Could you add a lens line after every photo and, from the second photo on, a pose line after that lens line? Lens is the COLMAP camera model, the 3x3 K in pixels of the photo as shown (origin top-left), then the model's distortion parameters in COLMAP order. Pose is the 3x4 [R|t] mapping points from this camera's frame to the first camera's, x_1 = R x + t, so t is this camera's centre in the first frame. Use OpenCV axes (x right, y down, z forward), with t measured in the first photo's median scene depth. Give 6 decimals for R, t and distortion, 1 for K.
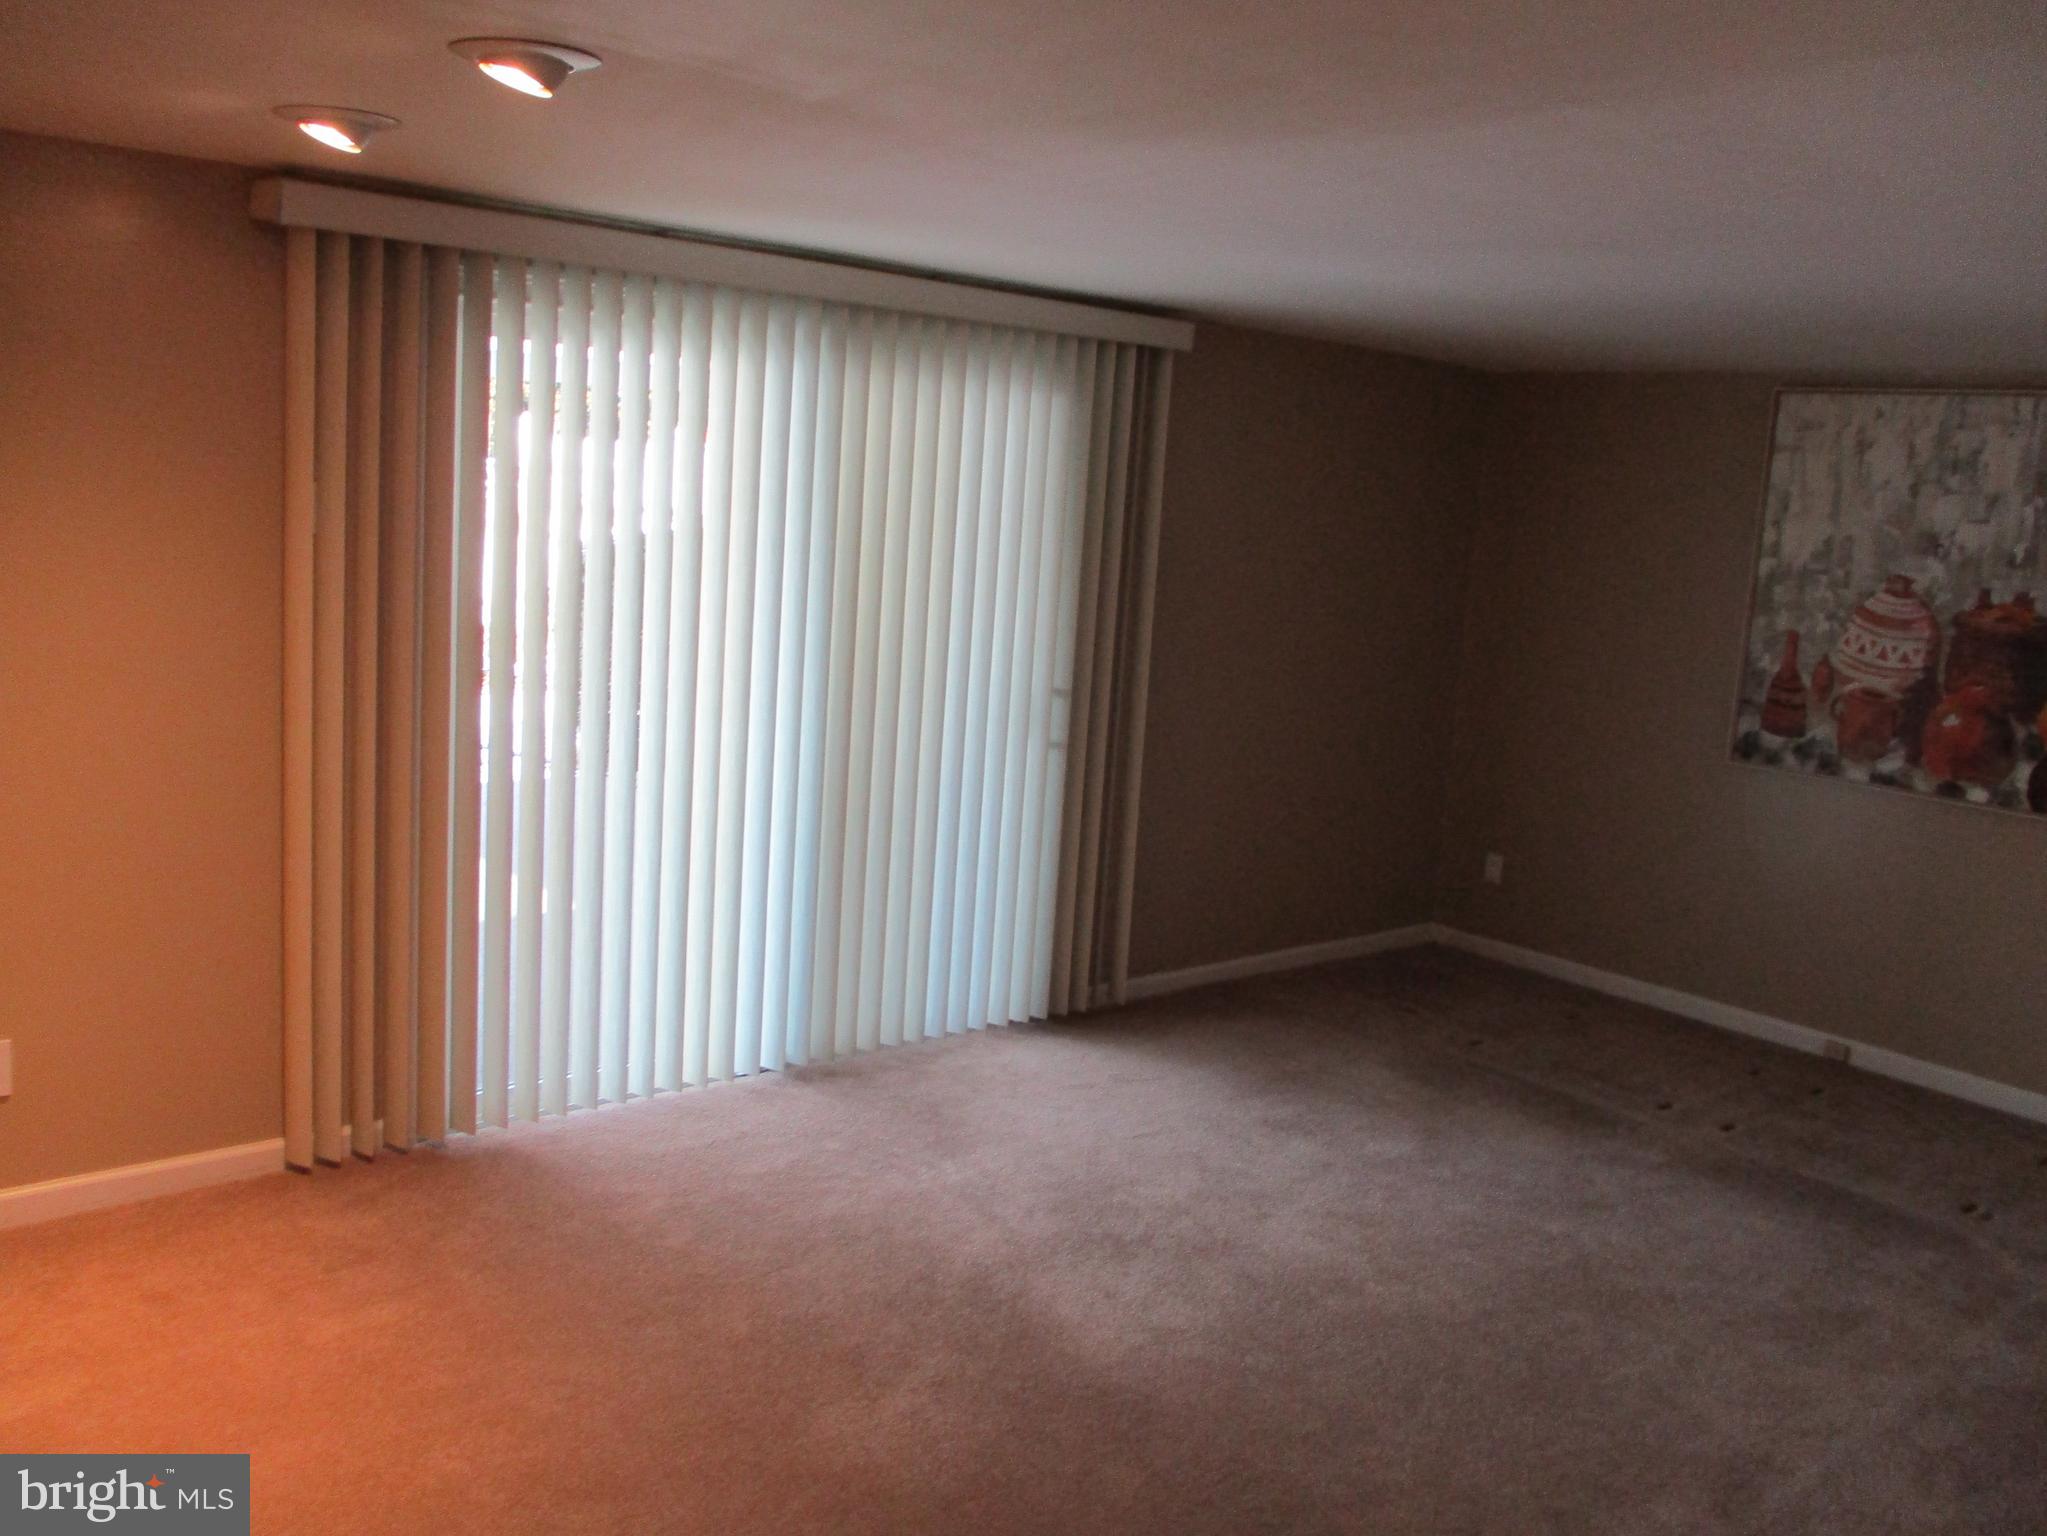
lens RADIAL K [[1723.5, 0, 1023.5], [0, 1723.5, 768.0], [0, 0, 1]] dist [-0.011531, 0.007945]
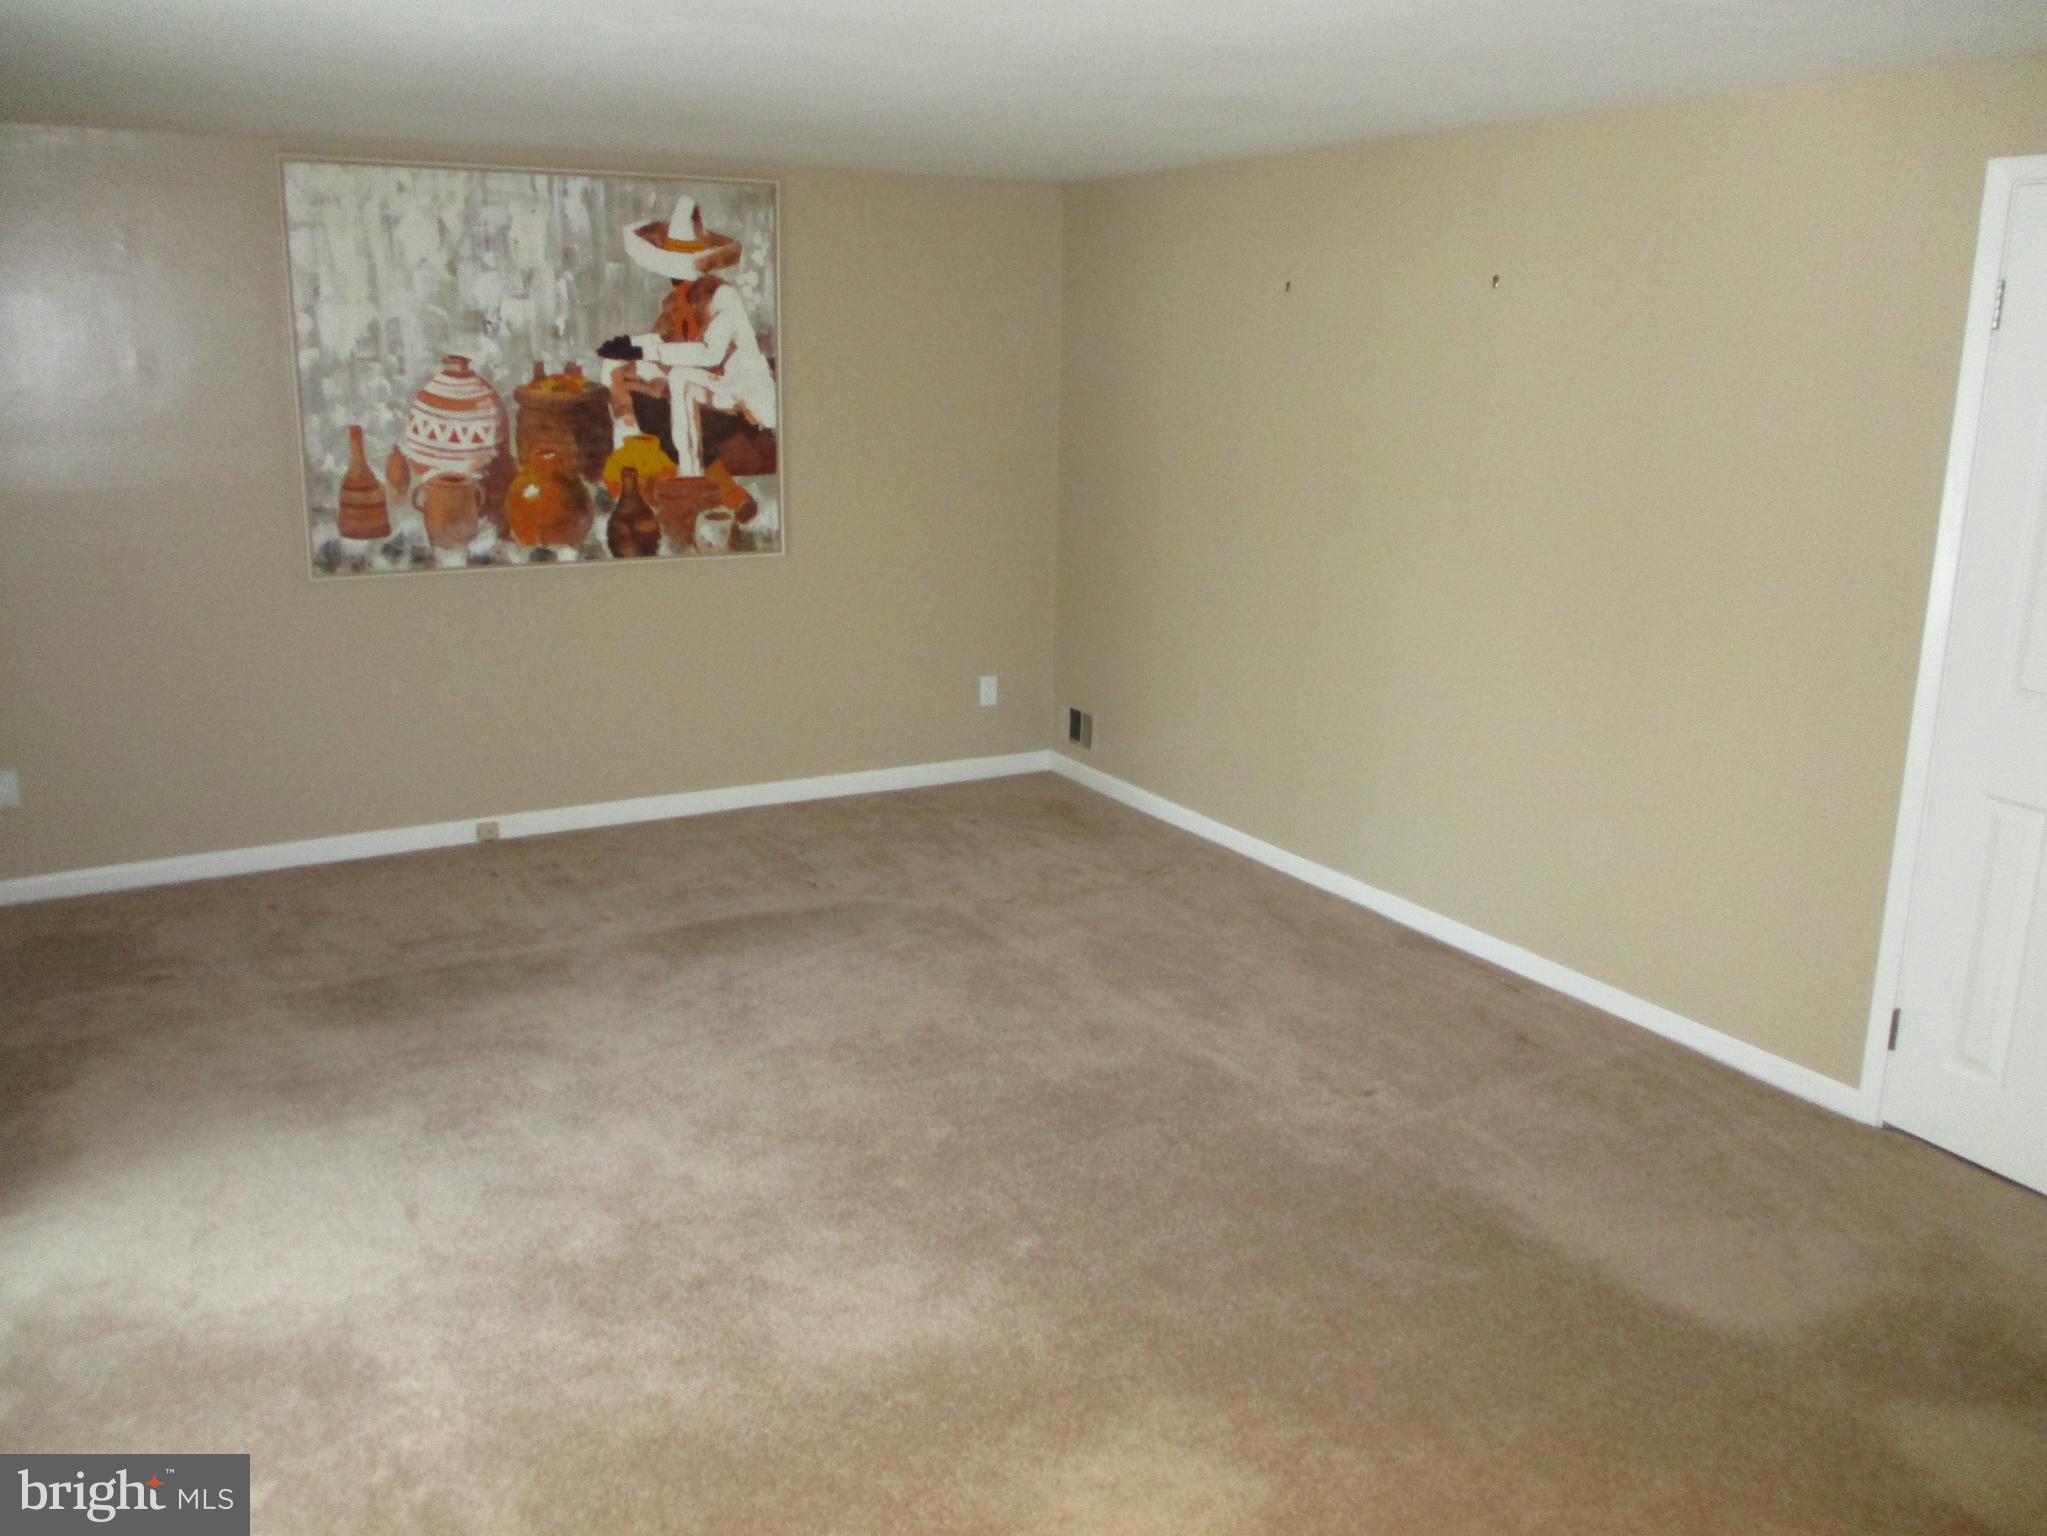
lens RADIAL K [[1723.5, 0, 1023.5], [0, 1723.5, 768.0], [0, 0, 1]] dist [-0.011531, 0.007945]
pose [[0.200801, -0.310781, 0.929028, -0.424206], [0.164972, 0.945528, 0.280644, -0.111202], [-0.965641, 0.096910, 0.241134, 0.462324]]
